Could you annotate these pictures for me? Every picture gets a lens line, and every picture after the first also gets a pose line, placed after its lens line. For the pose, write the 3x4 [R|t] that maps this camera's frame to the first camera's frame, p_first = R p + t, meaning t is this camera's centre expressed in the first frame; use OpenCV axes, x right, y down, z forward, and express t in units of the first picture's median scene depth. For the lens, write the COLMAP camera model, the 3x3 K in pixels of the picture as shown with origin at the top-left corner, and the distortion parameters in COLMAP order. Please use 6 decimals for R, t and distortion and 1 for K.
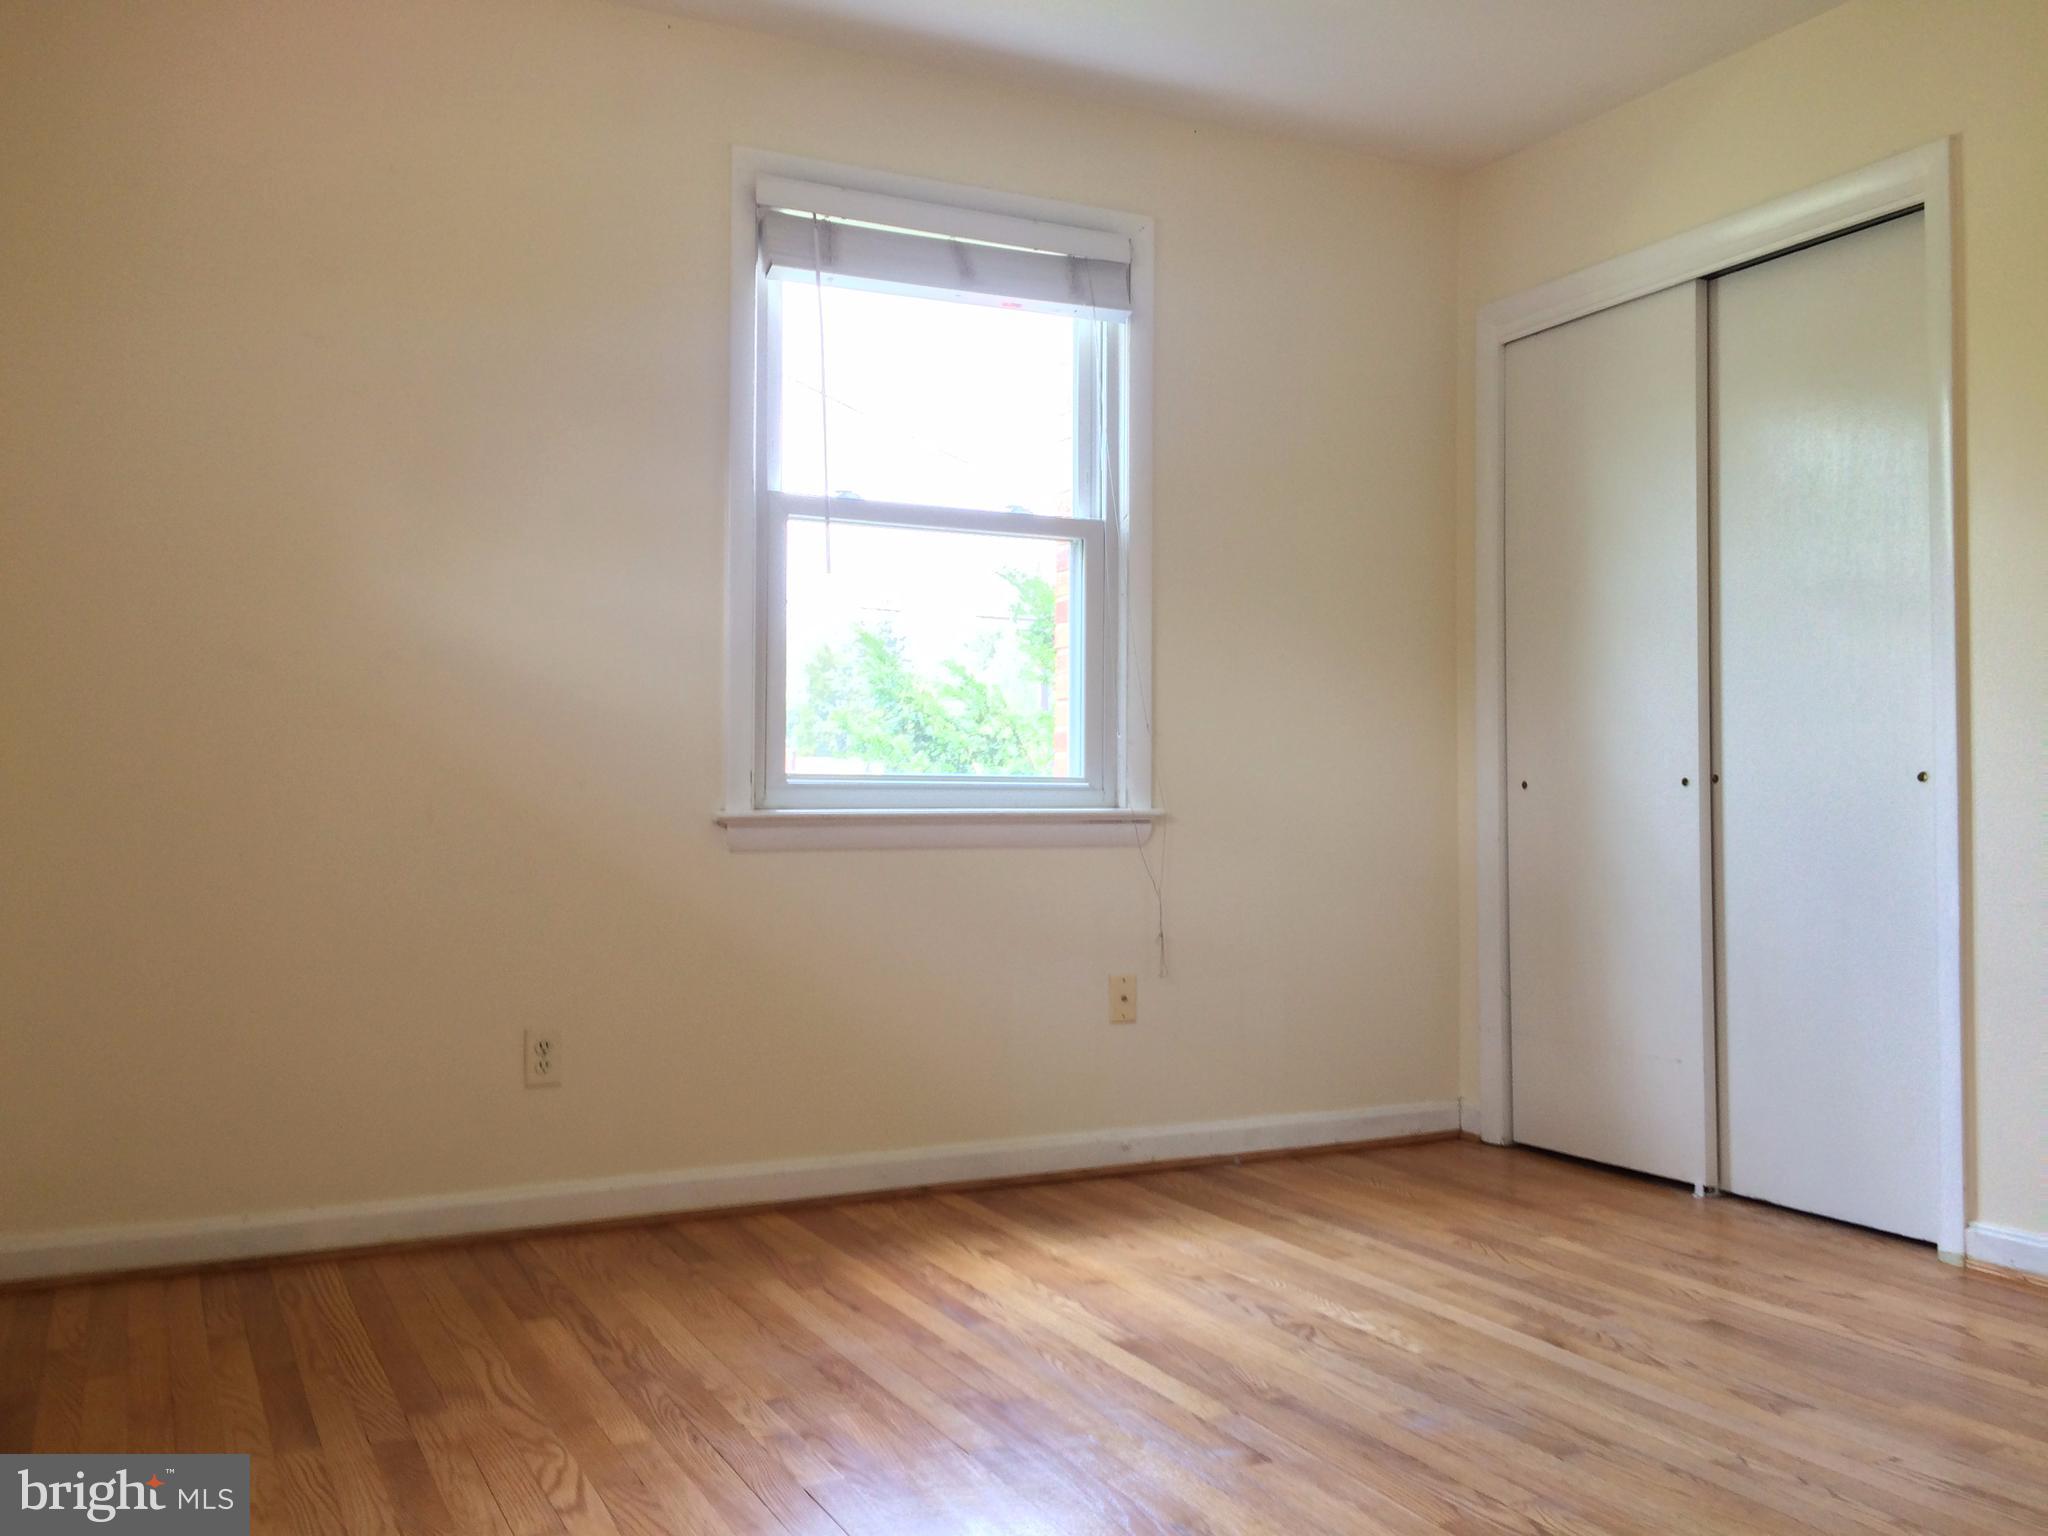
lens RADIAL K [[1769.0, 0, 1024.0], [0, 1769.0, 768.0], [0, 0, 1]] dist [0.088809, -0.136348]
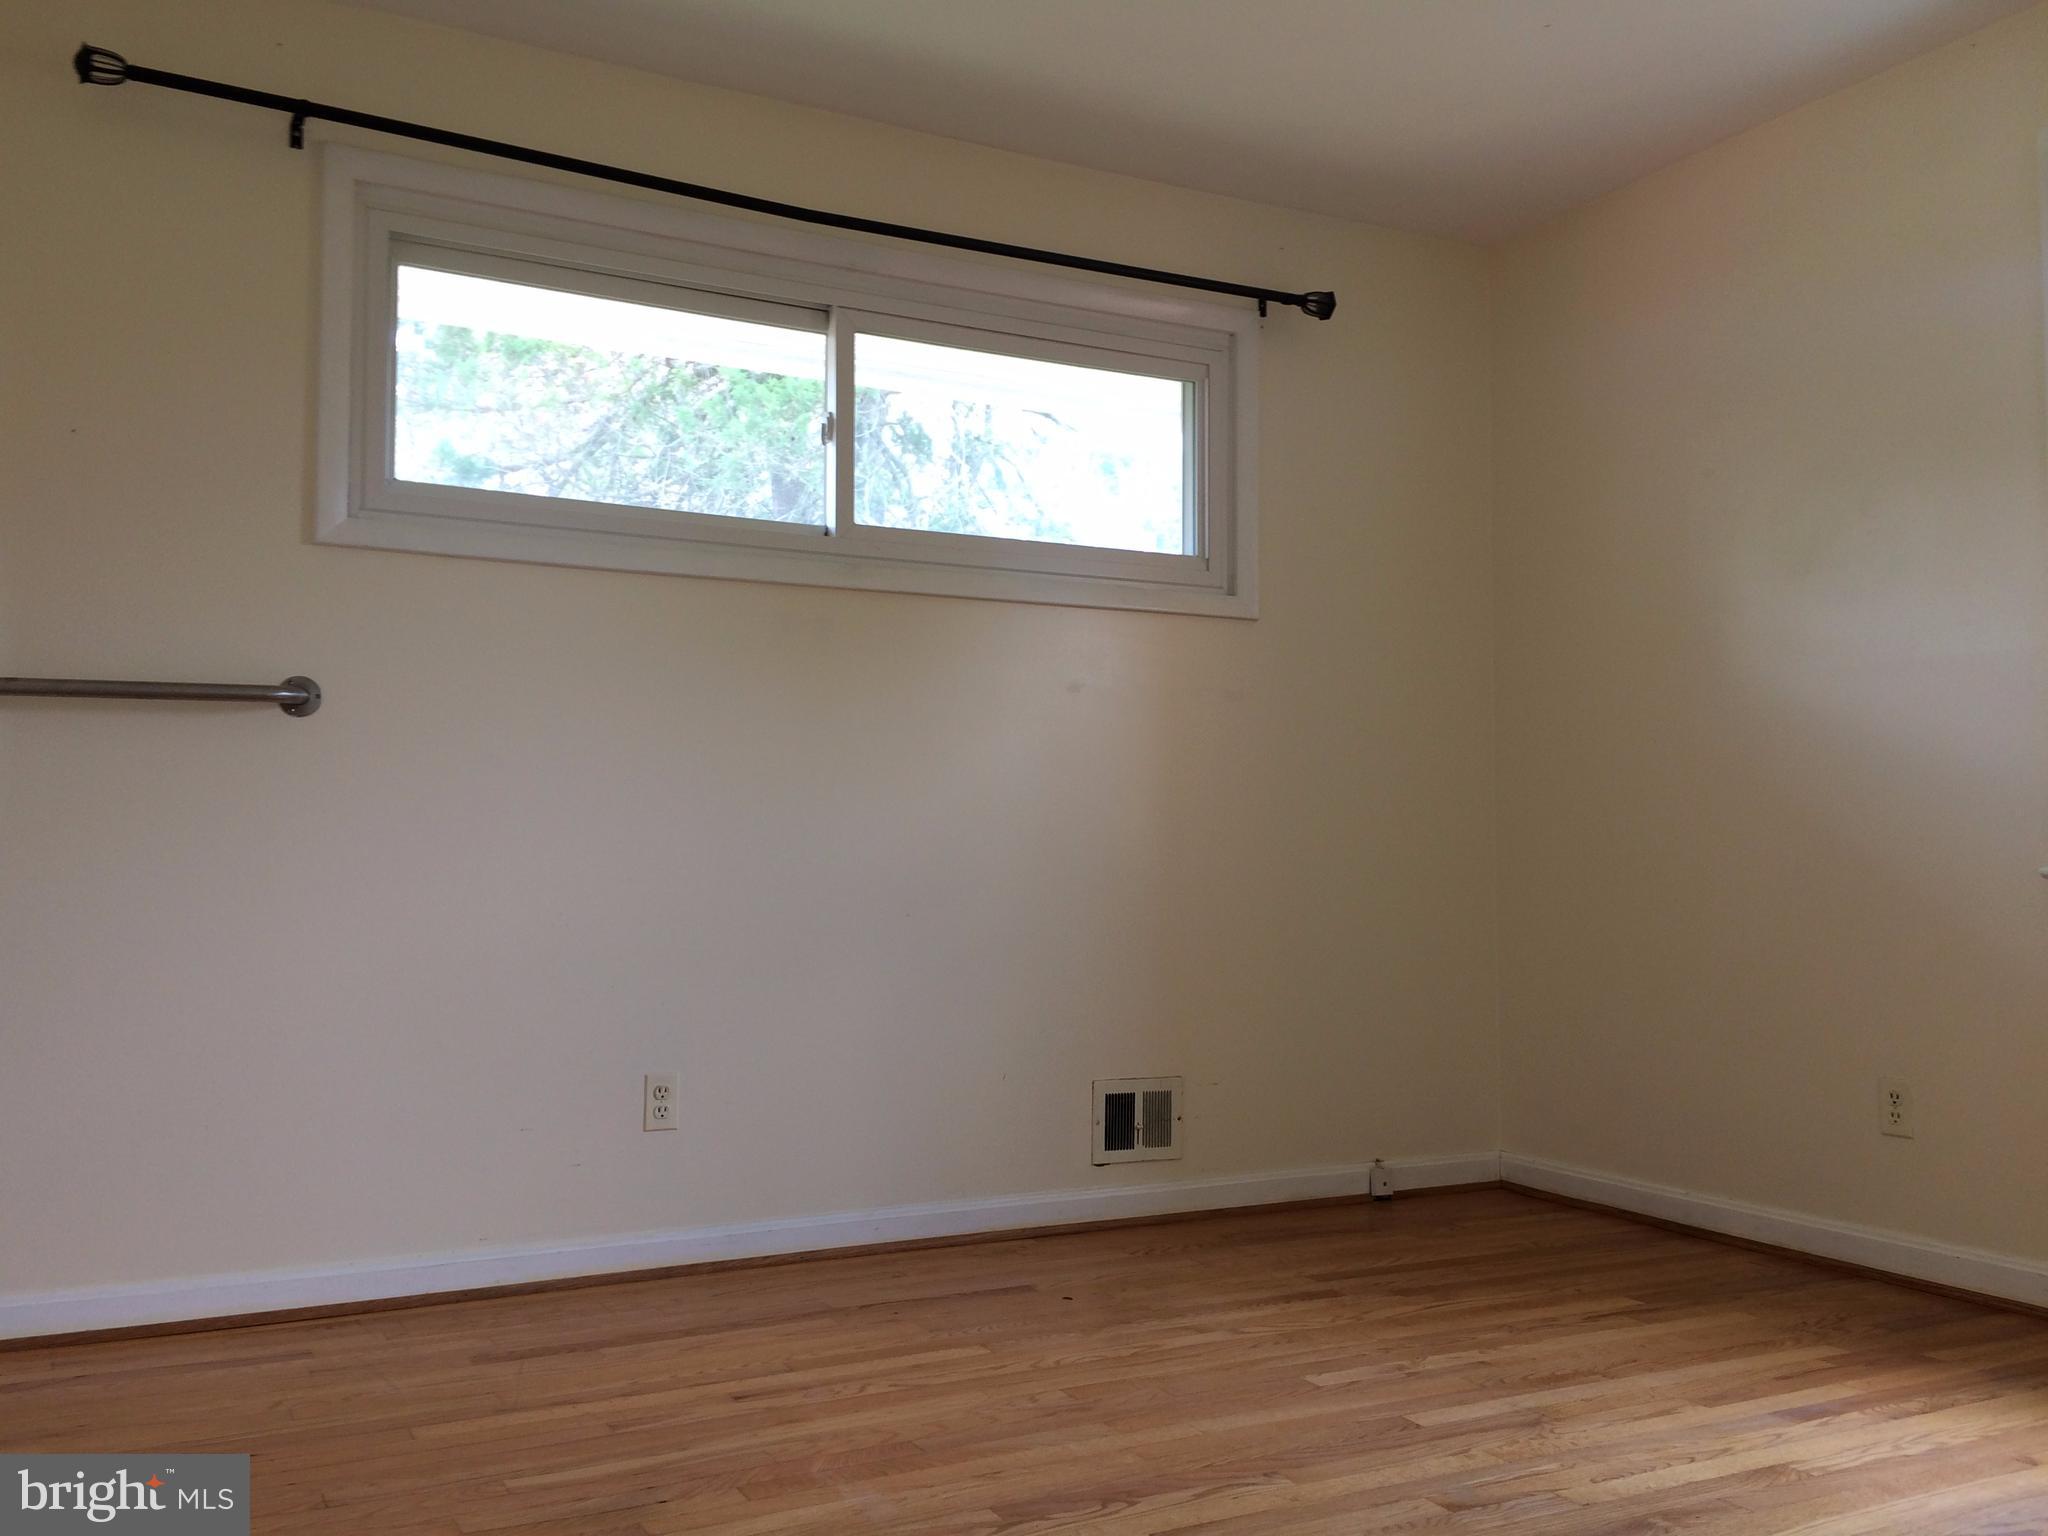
lens RADIAL K [[1769.0, 0, 1024.0], [0, 1769.0, 768.0], [0, 0, 1]] dist [0.088809, -0.136348]
pose [[0.000064, -0.057391, -0.998352, 0.958517], [0.019048, 0.998171, -0.057379, 0.023478], [0.999819, -0.019013, 0.001157, 0.638372]]
